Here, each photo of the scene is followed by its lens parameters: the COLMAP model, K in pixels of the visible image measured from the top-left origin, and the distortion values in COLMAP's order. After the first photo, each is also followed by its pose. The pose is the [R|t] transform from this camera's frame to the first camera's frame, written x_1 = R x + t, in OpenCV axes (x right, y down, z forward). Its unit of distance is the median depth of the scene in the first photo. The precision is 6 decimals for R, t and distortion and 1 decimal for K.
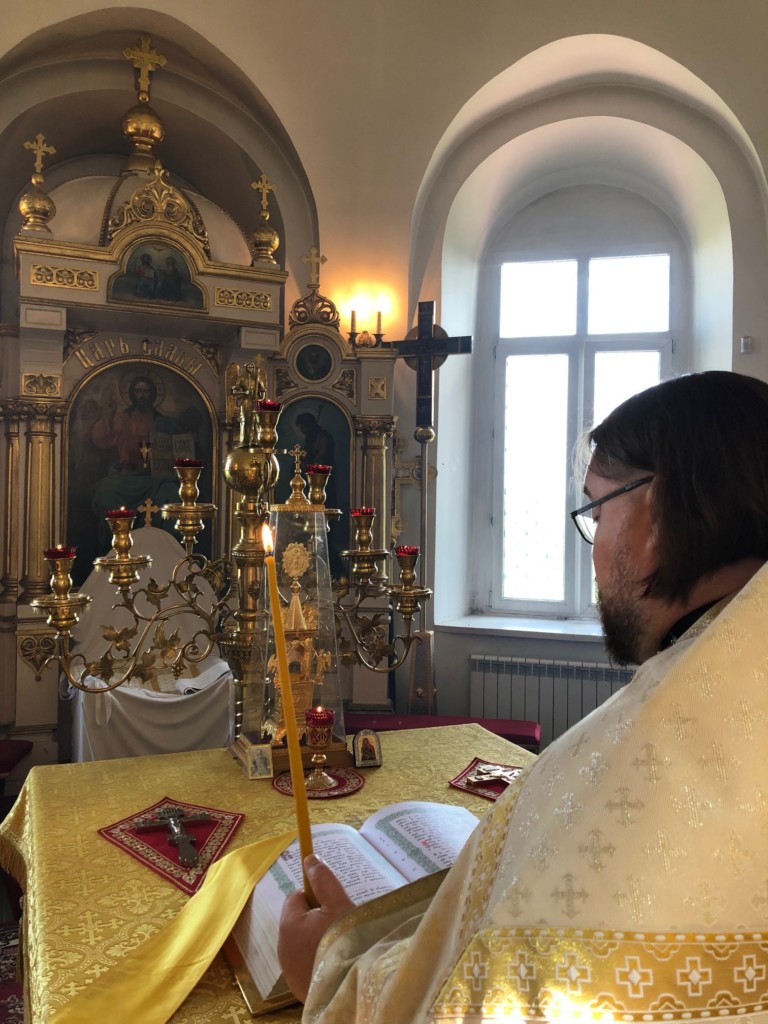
lens RADIAL K [[837.0, 0, 383.0], [0, 837.0, 508.7], [0, 0, 1]] dist [0.003313, -0.000533]
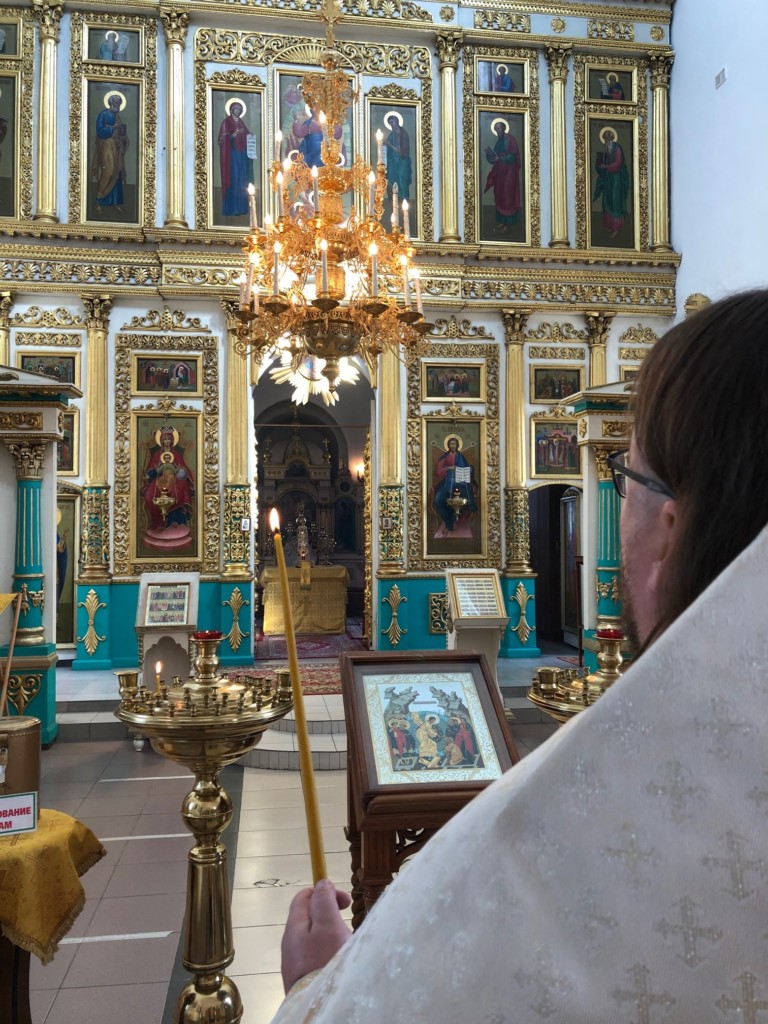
lens RADIAL K [[821.4, 0, 393.1], [0, 821.4, 511.1], [0, 0, 1]] dist [0.099805, -0.178456]
pose [[0.966823, -0.029835, -0.253700, 1.153267], [0.019671, 0.998903, -0.042506, 0.082549], [0.254690, 0.036106, 0.966349, -2.630979]]
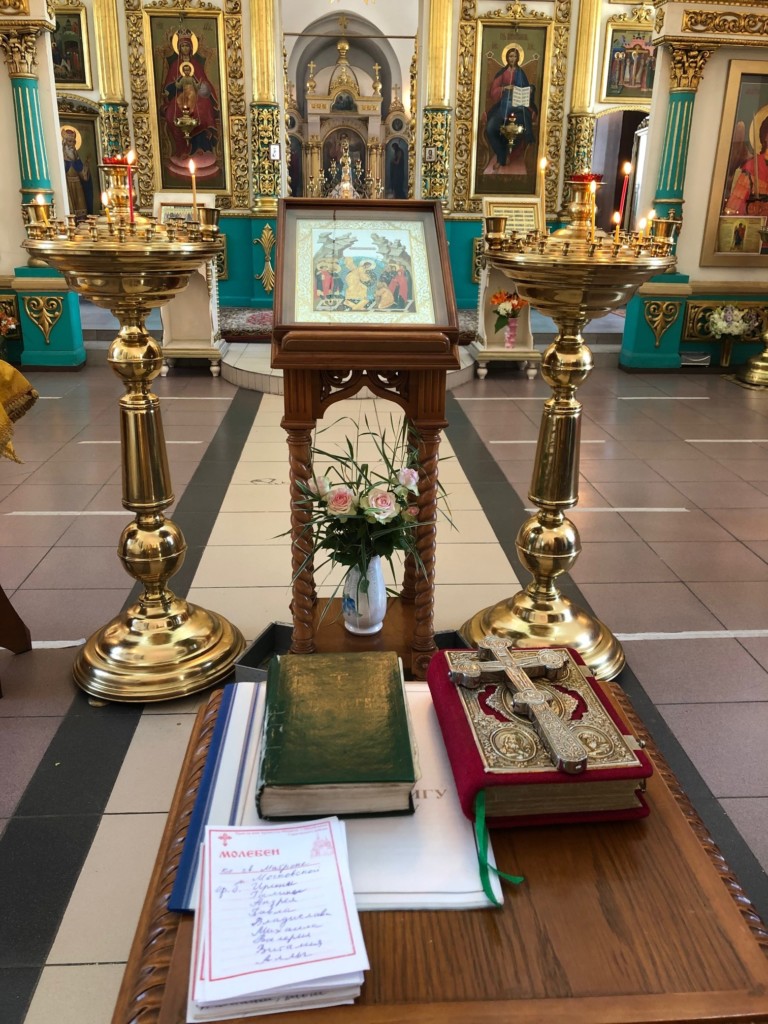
lens RADIAL K [[827.5, 0, 389.1], [0, 827.5, 505.3], [0, 0, 1]] dist [0.000857, 0.007959]
pose [[0.941017, 0.112488, -0.319114, 1.219109], [-0.001369, 0.944379, 0.328856, 0.171426], [0.338357, -0.309022, 0.888831, -2.563048]]
